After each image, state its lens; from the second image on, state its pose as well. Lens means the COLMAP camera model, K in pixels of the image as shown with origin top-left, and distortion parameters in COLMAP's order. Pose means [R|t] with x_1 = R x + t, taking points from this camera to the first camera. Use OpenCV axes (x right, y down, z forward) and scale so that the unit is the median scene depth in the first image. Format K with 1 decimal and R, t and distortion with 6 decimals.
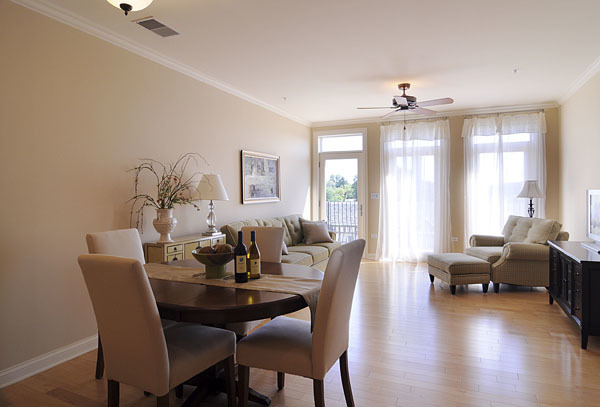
lens RADIAL K [[380.7, 0, 300.6], [0, 380.7, 199.2], [0, 0, 1]] dist [-0.010040, -0.001294]
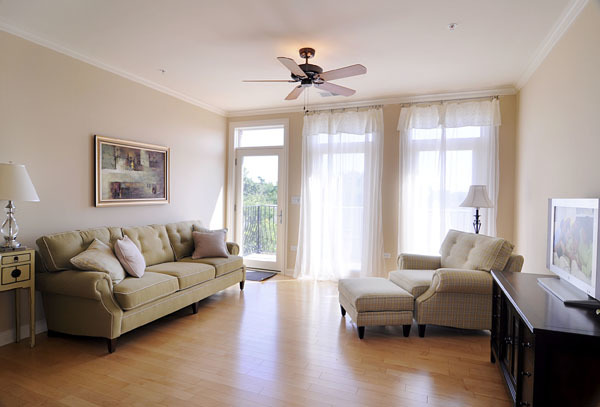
lens RADIAL K [[339.7, 0, 299.6], [0, 339.7, 205.0], [0, 0, 1]] dist [0.000243, -0.000476]
pose [[0.999596, 0.025207, 0.013154, 0.222557], [-0.025325, 0.999639, 0.008928, -0.006068], [-0.012924, -0.009258, 0.999874, 0.293134]]
